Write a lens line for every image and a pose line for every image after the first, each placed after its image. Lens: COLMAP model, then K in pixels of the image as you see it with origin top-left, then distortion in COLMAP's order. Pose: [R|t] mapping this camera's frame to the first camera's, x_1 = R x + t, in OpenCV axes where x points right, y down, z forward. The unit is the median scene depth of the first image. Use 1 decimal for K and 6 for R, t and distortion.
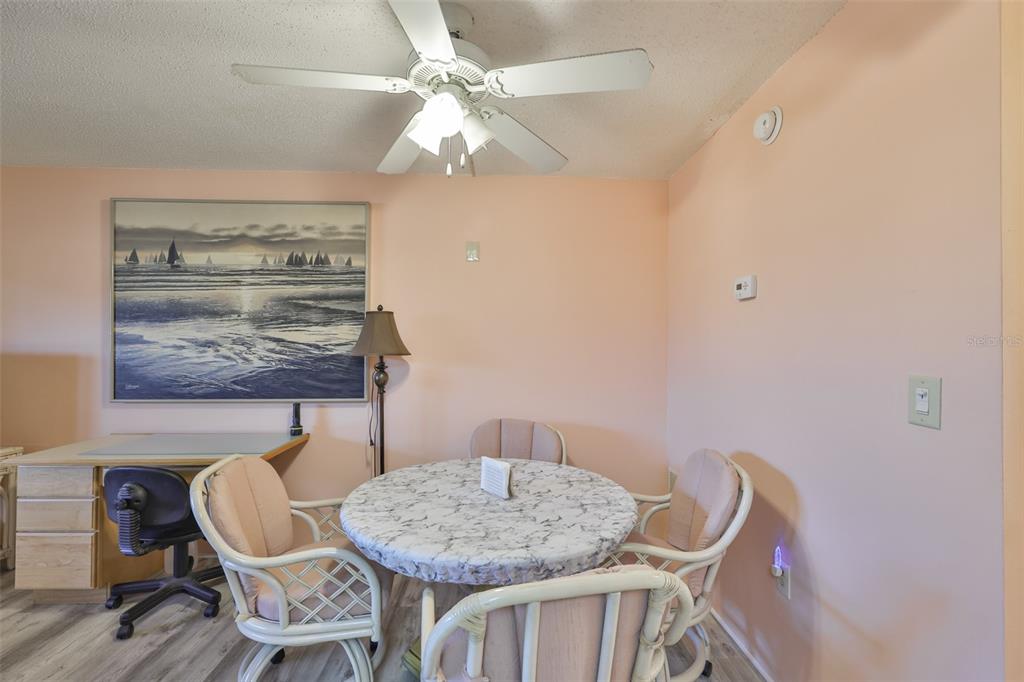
lens RADIAL K [[432.9, 0, 516.3], [0, 432.9, 346.5], [0, 0, 1]] dist [0.001615, 0.000073]
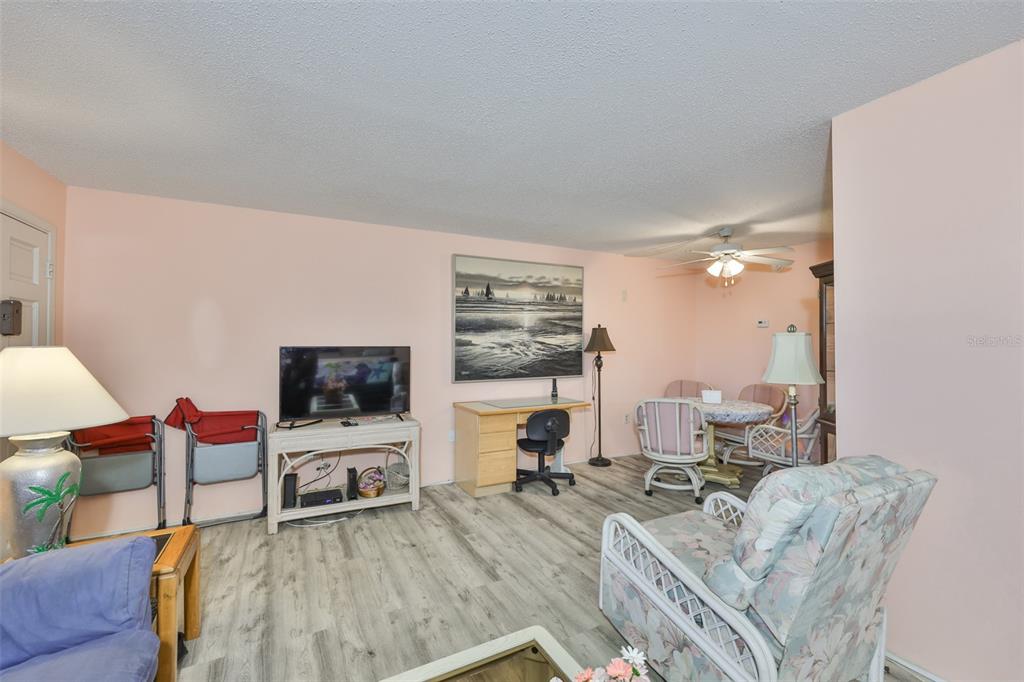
lens RADIAL K [[432.9, 0, 509.6], [0, 432.9, 341.2], [0, 0, 1]] dist [0.001615, 0.000073]
pose [[0.903842, -0.002211, 0.427862, -1.412082], [0.005614, 0.999962, -0.006693, -0.011470], [-0.427830, 0.008452, 0.903820, -0.509915]]
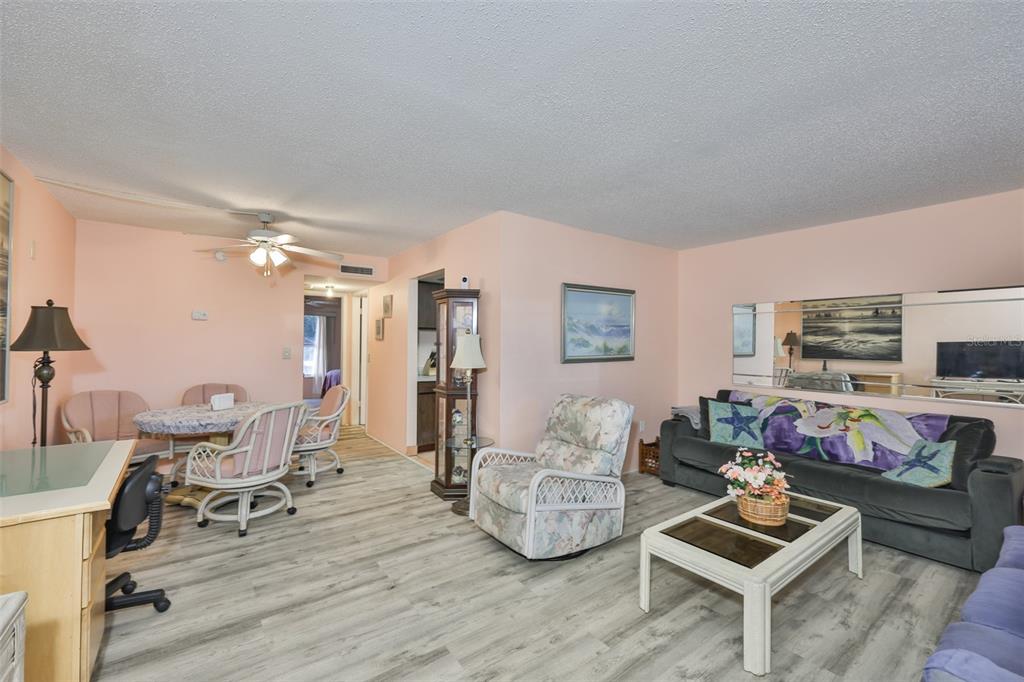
lens RADIAL K [[432.9, 0, 518.3], [0, 432.9, 340.2], [0, 0, 1]] dist [0.001615, 0.000073]
pose [[-0.564130, -0.006621, 0.825659, -1.685917], [-0.011278, 0.999936, 0.000313, -0.014044], [-0.825609, -0.009135, -0.564169, 0.643715]]
